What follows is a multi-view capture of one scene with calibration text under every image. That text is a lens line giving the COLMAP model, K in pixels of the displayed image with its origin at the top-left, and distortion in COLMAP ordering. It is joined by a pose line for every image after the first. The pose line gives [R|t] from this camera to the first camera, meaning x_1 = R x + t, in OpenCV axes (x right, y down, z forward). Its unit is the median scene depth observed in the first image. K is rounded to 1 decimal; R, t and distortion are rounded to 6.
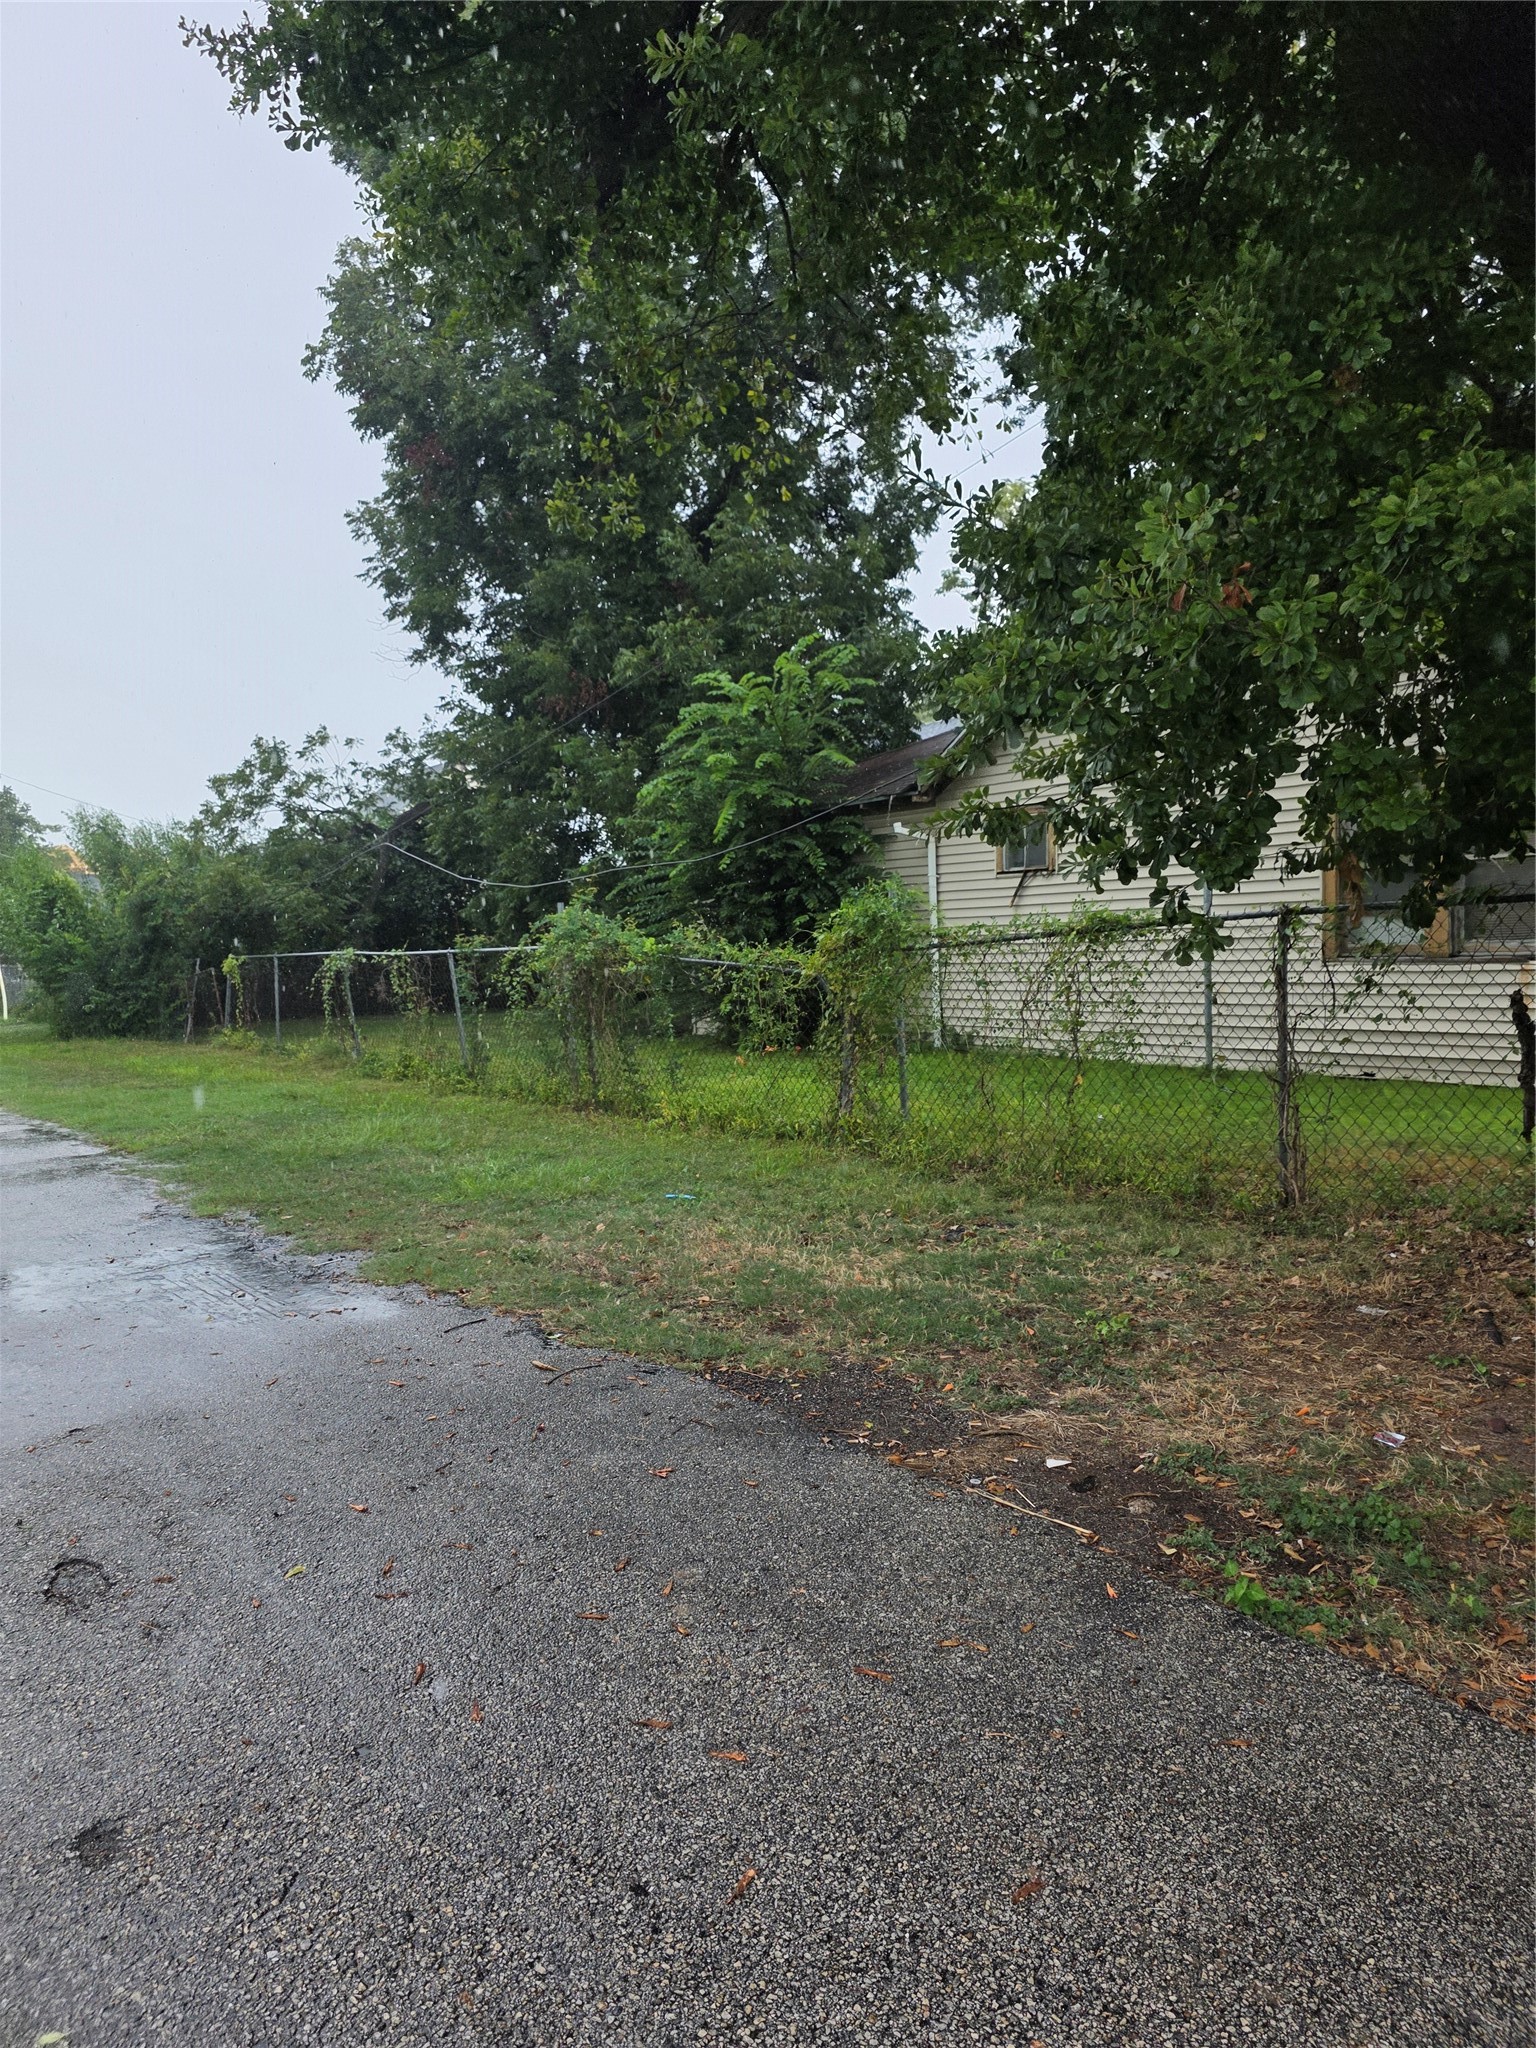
lens RADIAL K [[1346.5, 0, 714.6], [0, 1346.5, 1018.7], [0, 0, 1]] dist [0.092725, -0.115984]
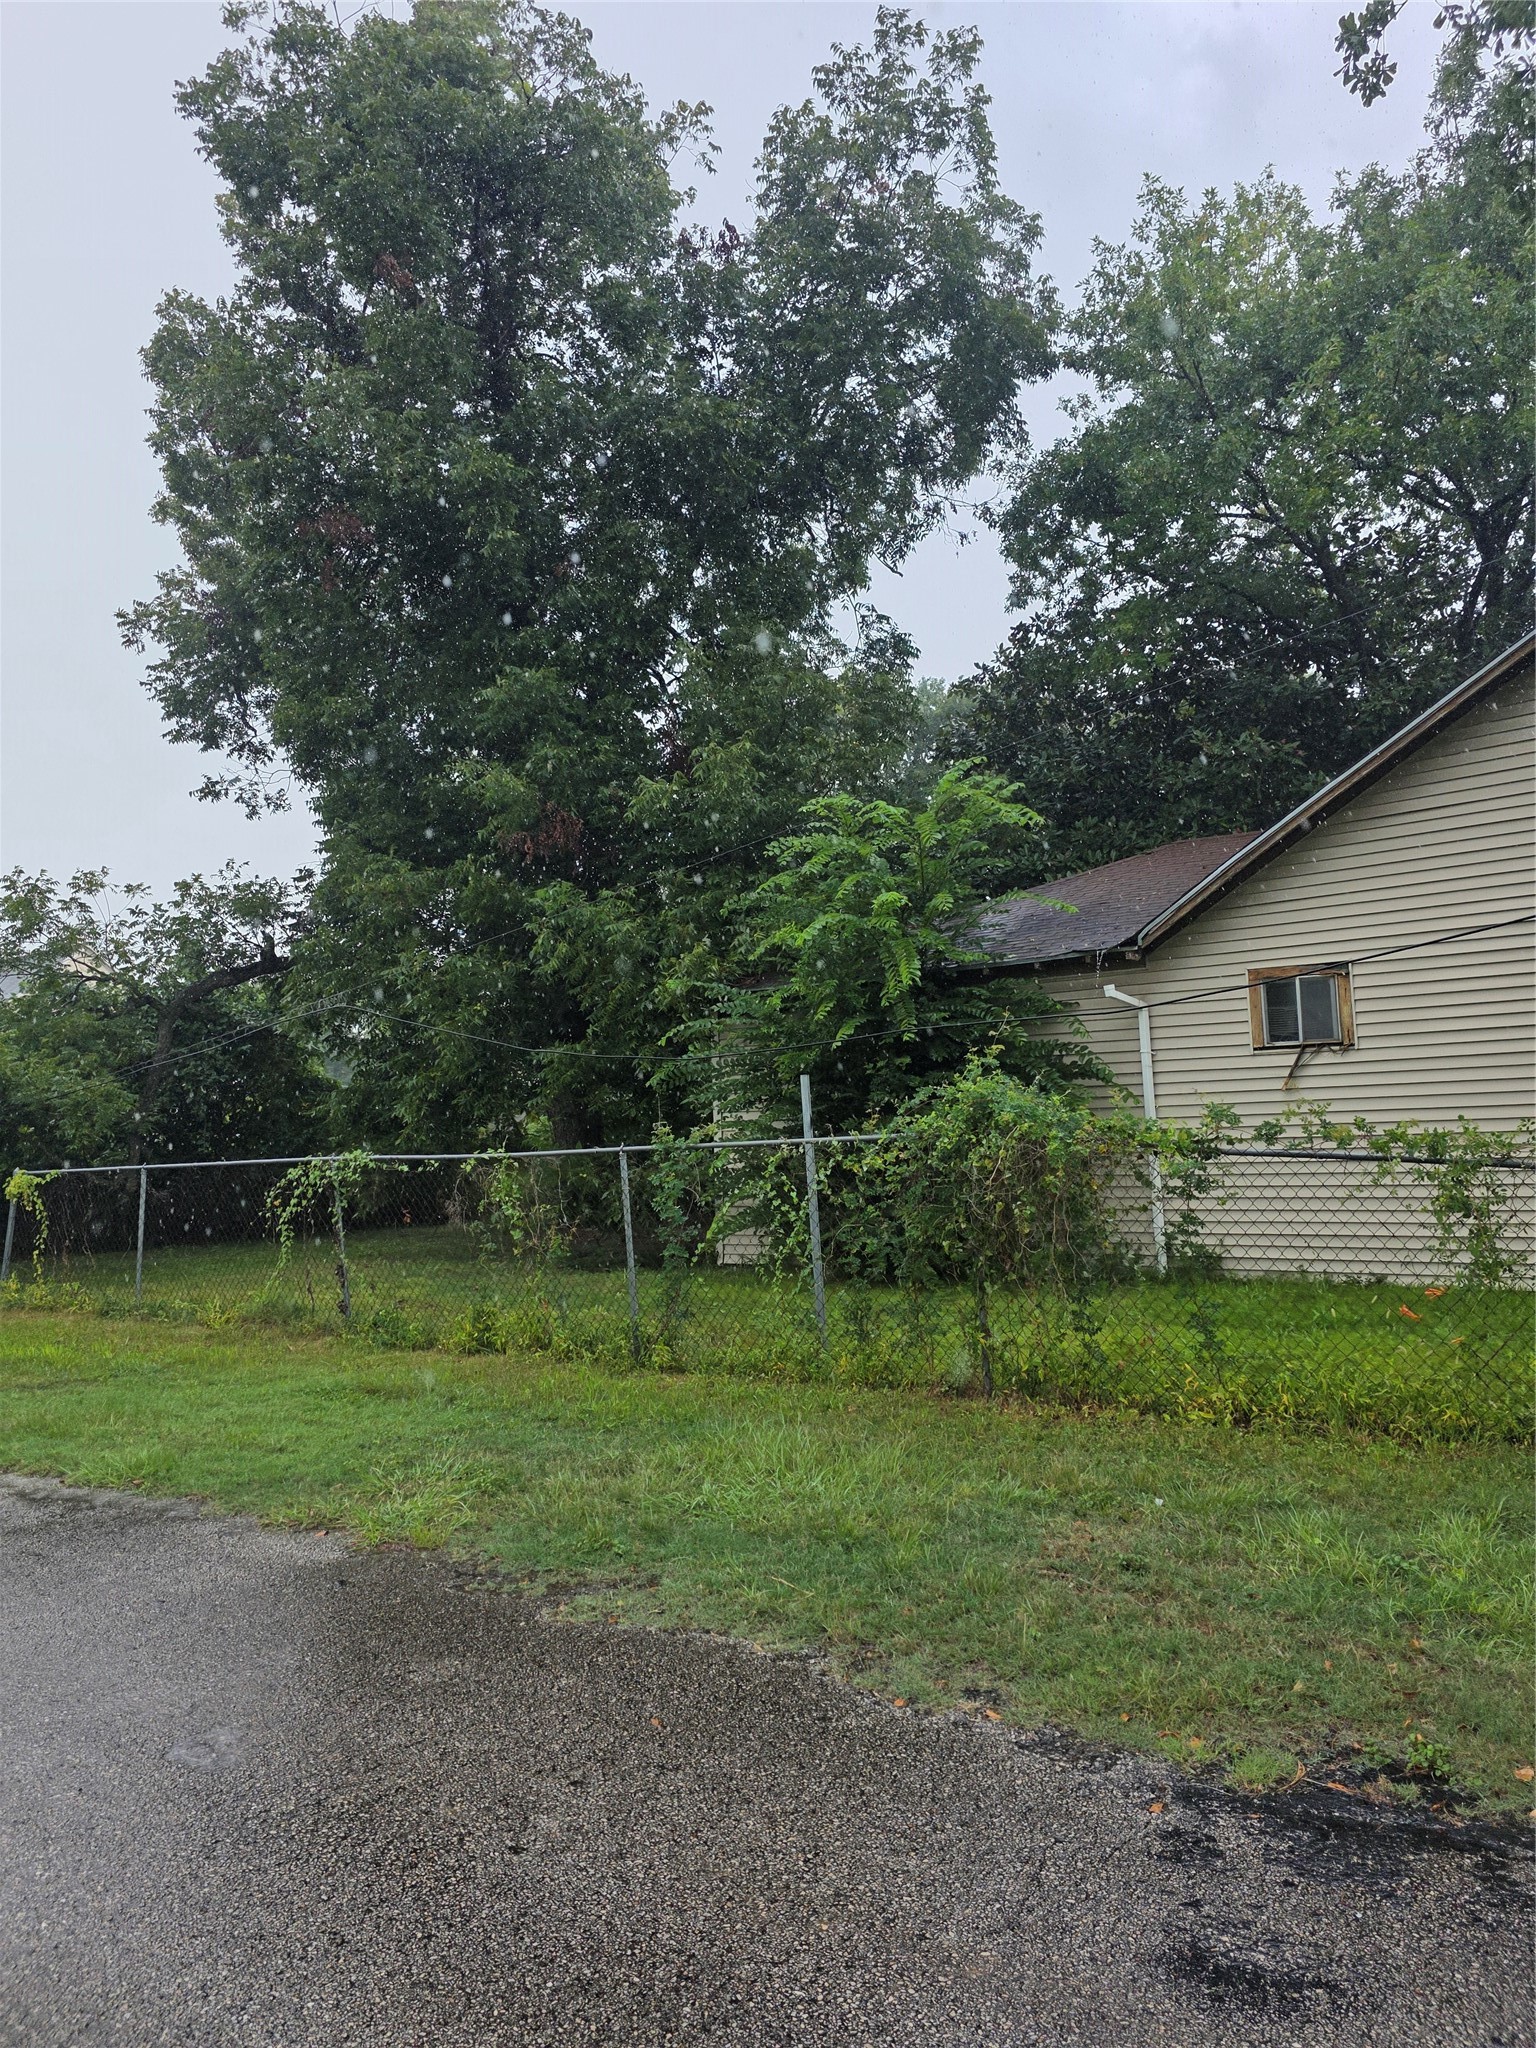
lens RADIAL K [[1370.4, 0, 766.8], [0, 1370.4, 1018.1], [0, 0, 1]] dist [0.033297, -0.034512]
pose [[0.949324, 0.022426, 0.313497, -0.293229], [0.025912, 0.988471, -0.149178, -0.010715], [-0.313228, 0.149742, 0.937798, 0.299053]]
